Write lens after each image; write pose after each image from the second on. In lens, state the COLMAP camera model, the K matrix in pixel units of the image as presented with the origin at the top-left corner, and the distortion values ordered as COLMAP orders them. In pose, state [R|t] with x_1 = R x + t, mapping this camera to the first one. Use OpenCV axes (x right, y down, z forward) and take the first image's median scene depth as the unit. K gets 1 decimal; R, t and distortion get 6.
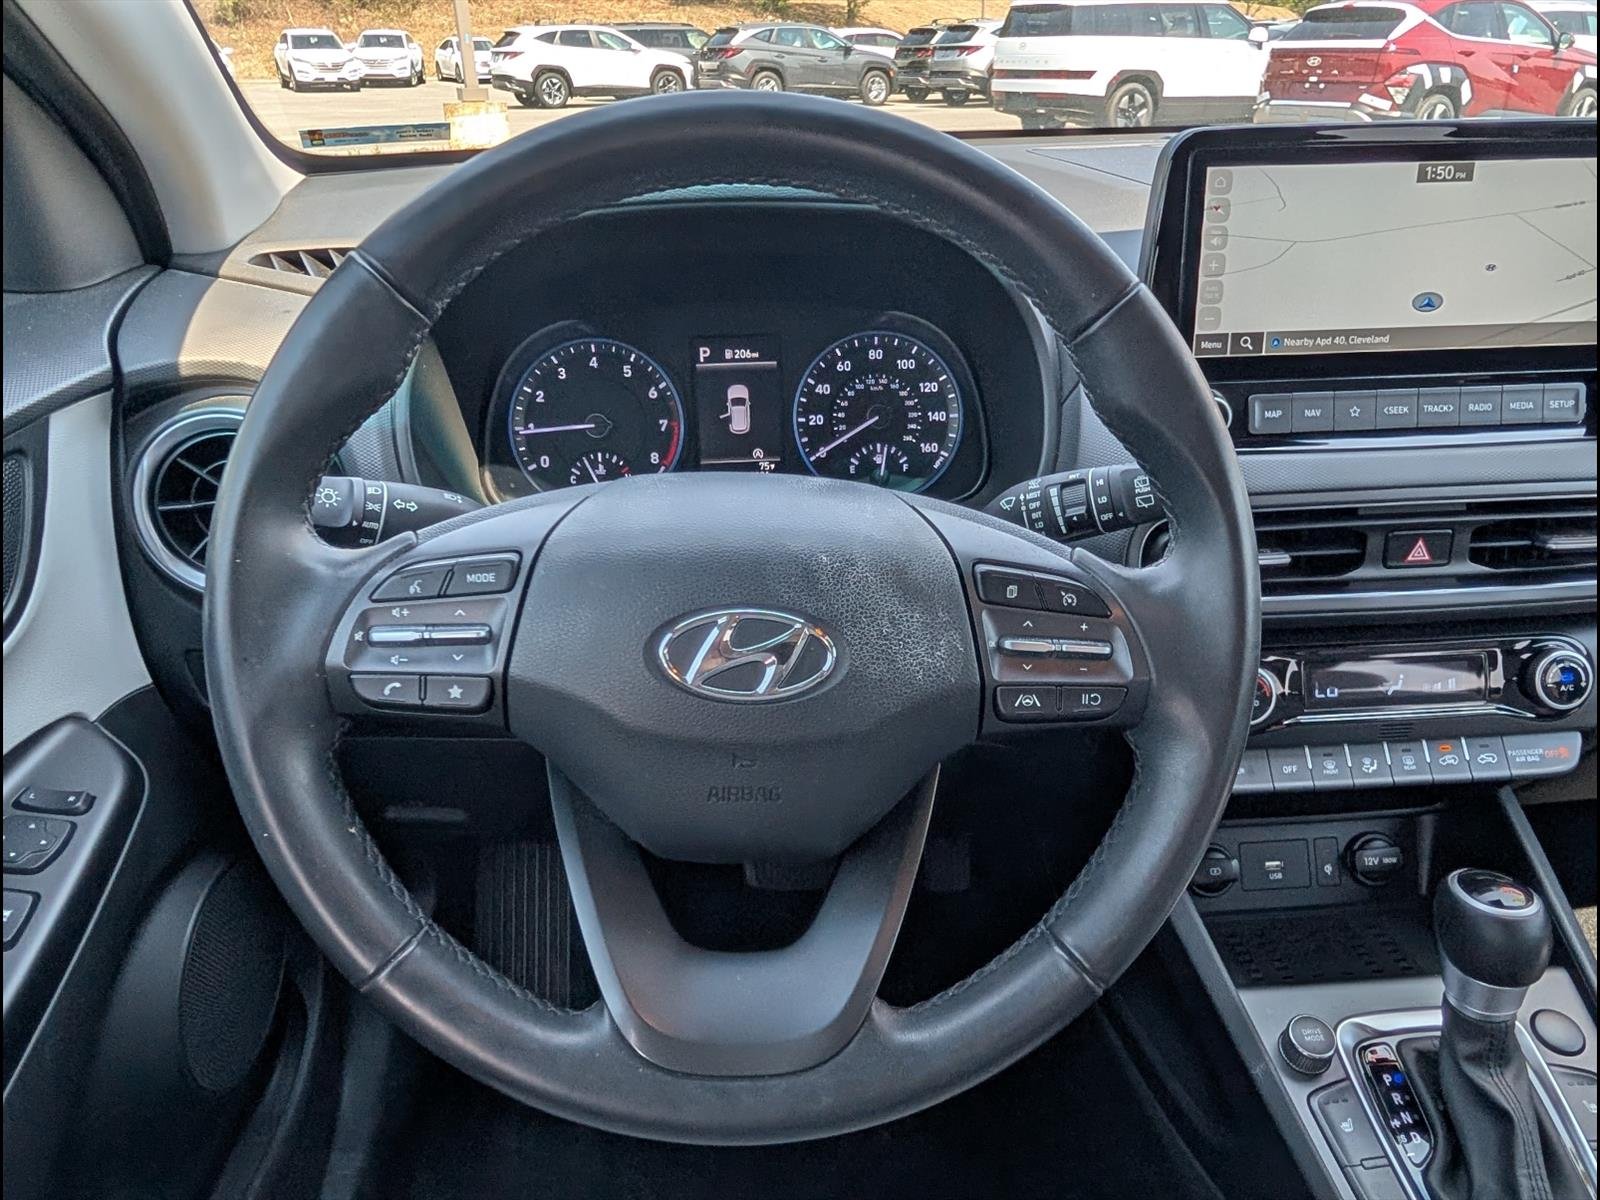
lens RADIAL K [[1109.2, 0, 820.3], [0, 1109.2, 608.7], [0, 0, 1]] dist [-0.002144, 0.000629]
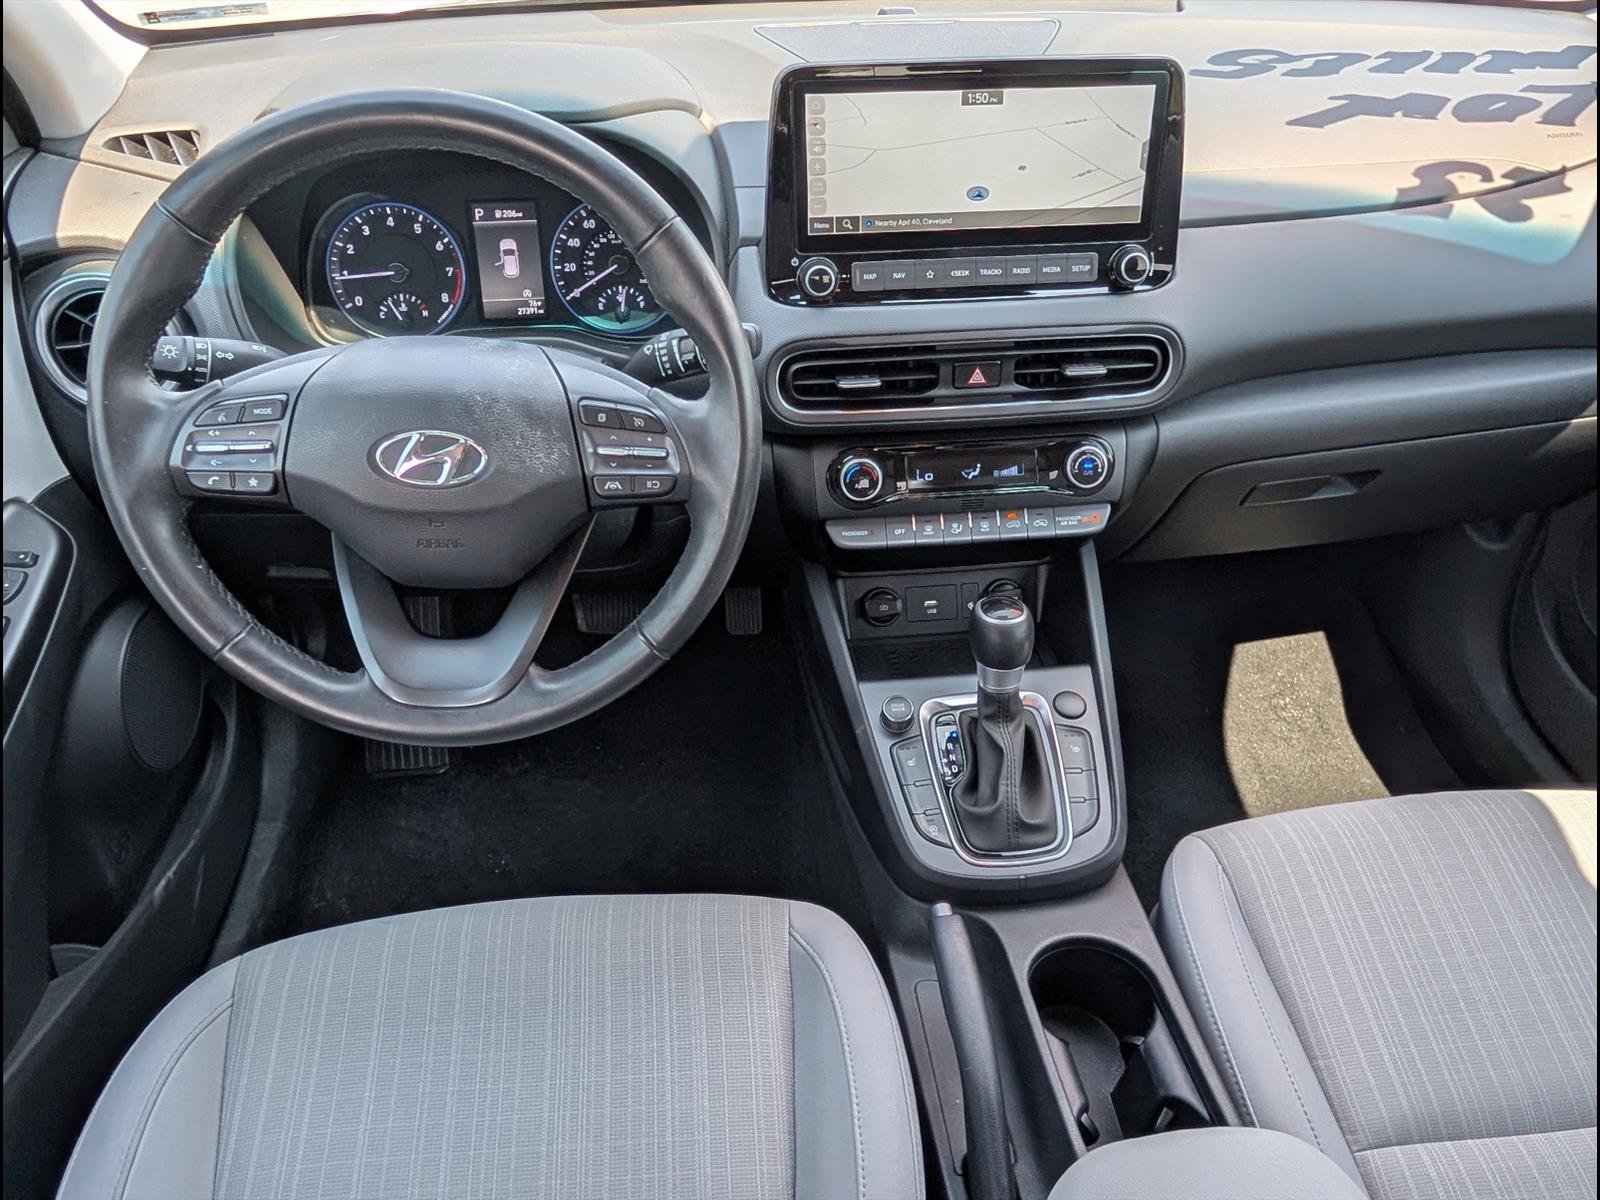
lens RADIAL K [[1109.2, 0, 820.3], [0, 1109.2, 608.7], [0, 0, 1]] dist [-0.002144, 0.000629]
pose [[0.999216, -0.009587, 0.038410, 0.294010], [0.001898, 0.980720, 0.195407, -0.039751], [-0.039543, -0.195181, 0.979970, -0.447994]]
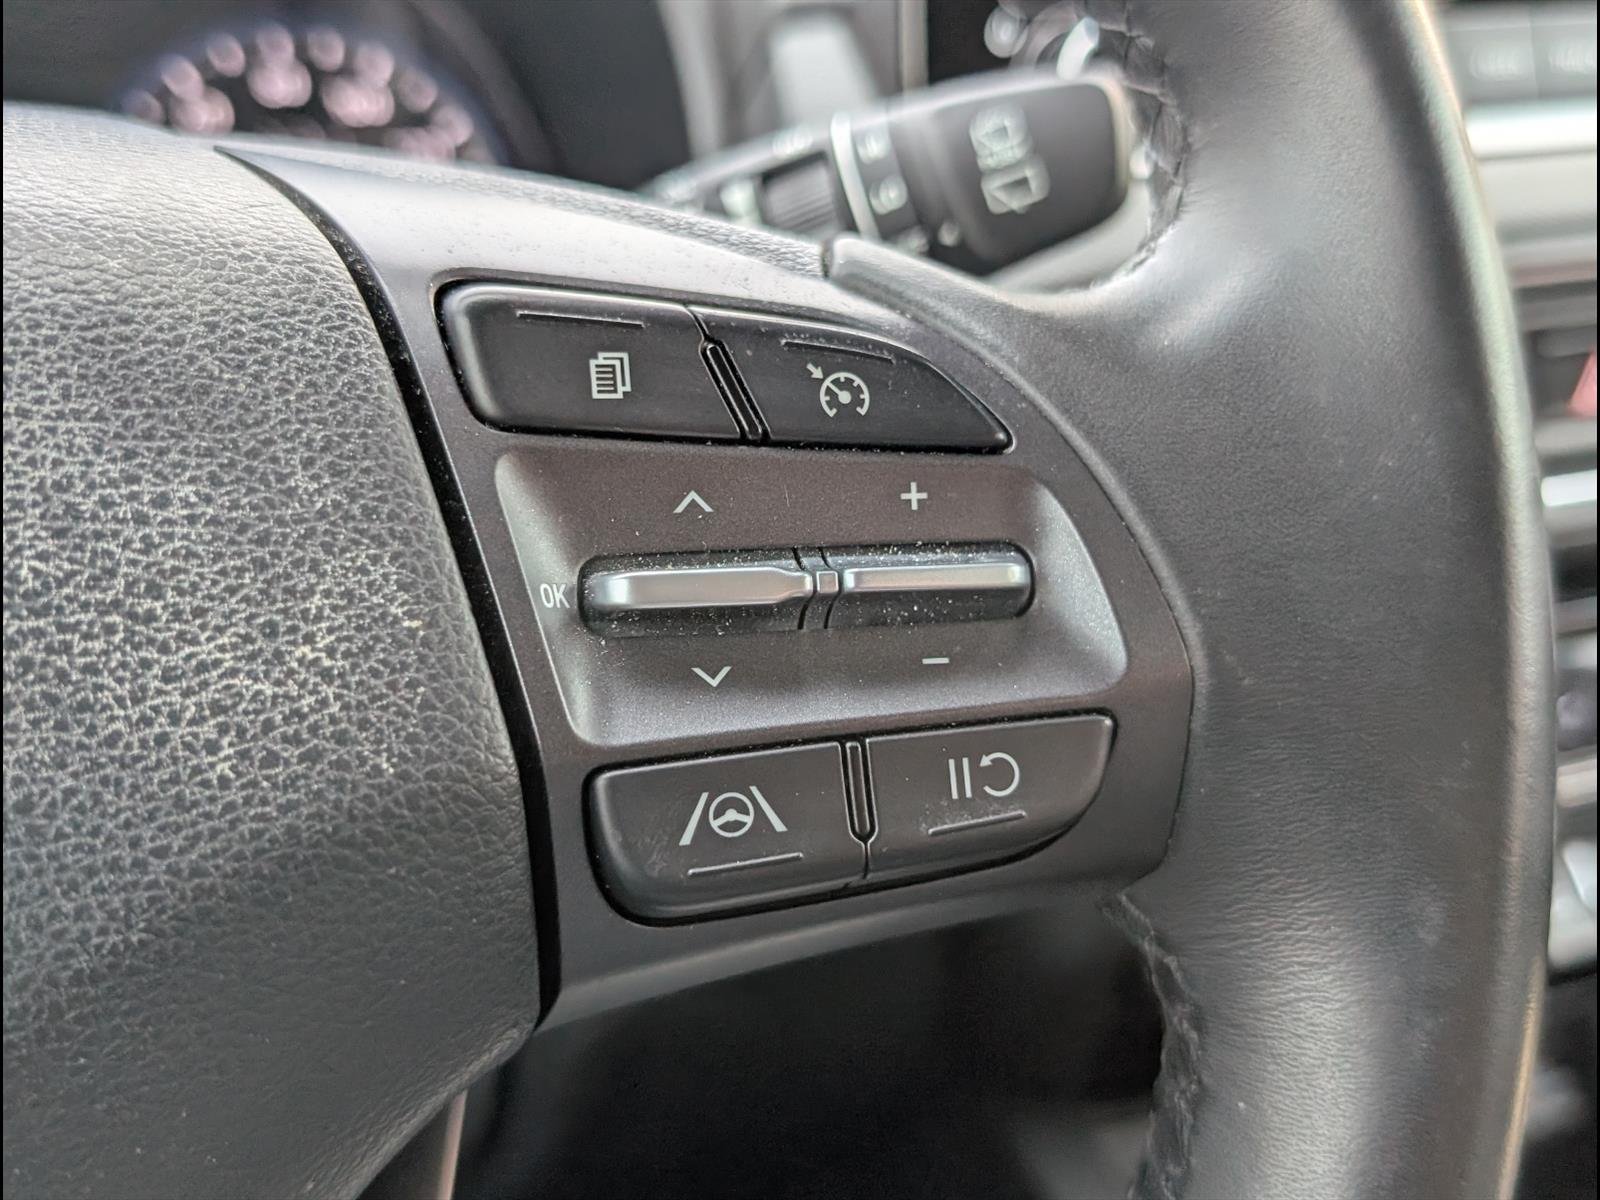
lens RADIAL K [[1904.4, 0, 800.0], [0, 1904.4, 600.0], [0, 0, 1]] dist [0.132009, -0.513479]
pose [[0.967699, -0.110539, 0.226582, 0.078356], [0.131484, 0.988126, -0.079487, 0.049145], [-0.215105, 0.106711, 0.970743, 0.410339]]
